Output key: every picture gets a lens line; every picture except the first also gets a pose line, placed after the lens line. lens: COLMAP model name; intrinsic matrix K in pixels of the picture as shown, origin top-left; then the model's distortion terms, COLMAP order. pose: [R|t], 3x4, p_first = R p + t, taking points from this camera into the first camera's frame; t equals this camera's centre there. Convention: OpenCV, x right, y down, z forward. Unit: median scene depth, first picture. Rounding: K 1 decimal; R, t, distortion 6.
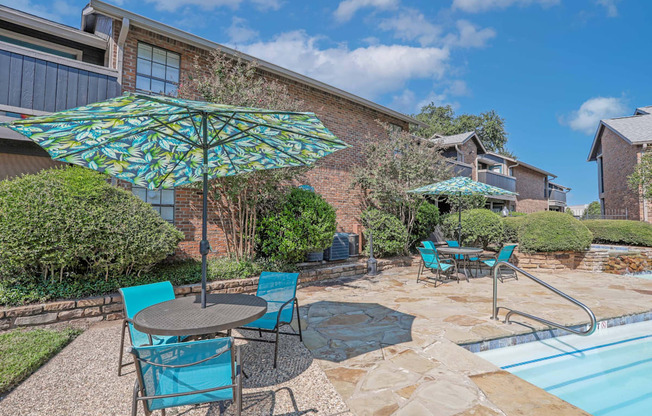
lens RADIAL K [[316.4, 0, 328.7], [0, 316.4, 204.0], [0, 0, 1]] dist [-0.074762, 0.034750]
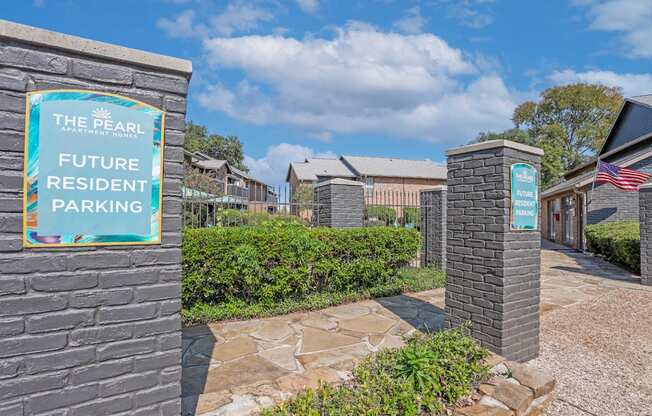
lens RADIAL K [[316.4, 0, 328.7], [0, 316.4, 204.0], [0, 0, 1]] dist [-0.074762, 0.034750]
pose [[0.699444, 0.028296, 0.714127, -0.305626], [-0.037429, 0.999295, -0.002935, -0.019626], [-0.713707, -0.024676, 0.700010, -0.506318]]
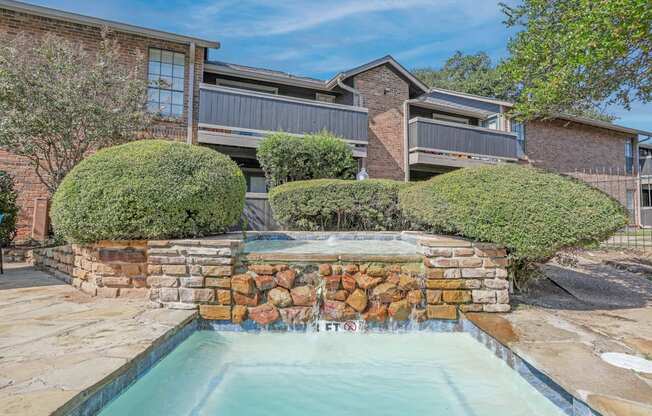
lens RADIAL K [[330.9, 0, 326.0], [0, 330.9, 208.0], [0, 0, 1]] dist [-0.083394, 0.042435]
pose [[0.946563, -0.012977, -0.322257, 0.518324], [0.017005, 0.999808, 0.009689, 0.053454], [0.322070, -0.014651, 0.946603, 0.329677]]
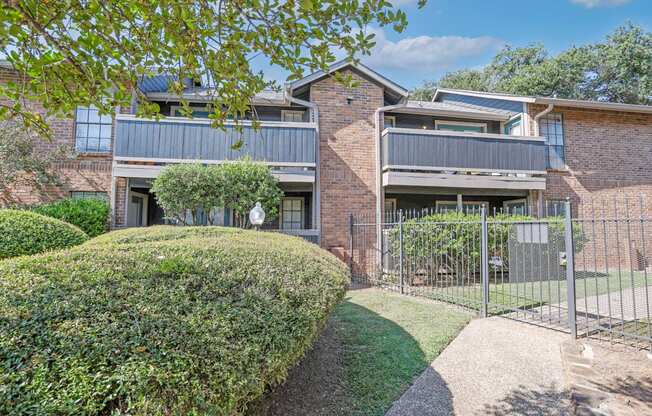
lens RADIAL K [[315.2, 0, 325.2], [0, 315.2, 211.7], [0, 0, 1]] dist [-0.077747, 0.034228]
pose [[0.836904, -0.031990, -0.546414, 0.657628], [0.027349, 0.999488, -0.016627, 0.023946], [0.546666, -0.001029, 0.837350, 0.518253]]
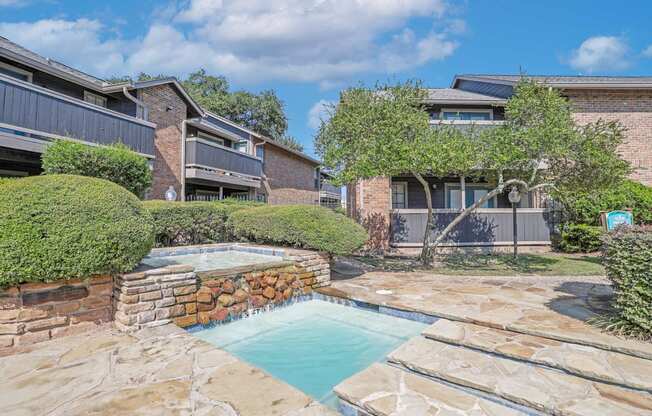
lens RADIAL K [[315.2, 0, 325.2], [0, 315.2, 211.7], [0, 0, 1]] dist [-0.077747, 0.034228]
pose [[0.869782, -0.006173, 0.493397, 0.399389], [-0.011439, 0.999401, 0.032669, 0.026594], [-0.493303, -0.034059, 0.869190, 0.246459]]
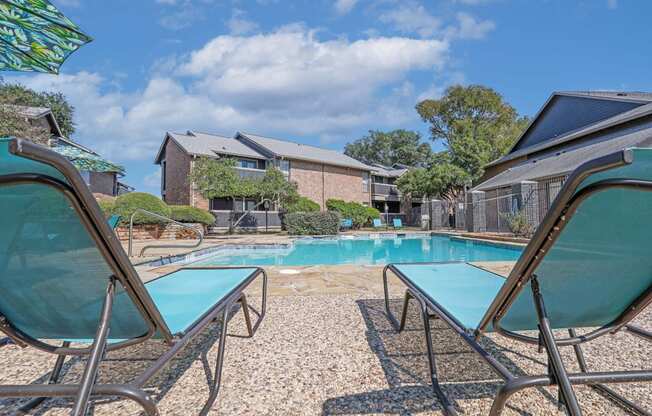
lens RADIAL K [[316.4, 0, 328.7], [0, 316.4, 204.0], [0, 0, 1]] dist [-0.074762, 0.034750]
pose [[0.307968, 0.044130, 0.950373, -0.097163], [-0.030735, 0.998864, -0.036422, 0.043655], [-0.950900, -0.017993, 0.308975, -0.033224]]
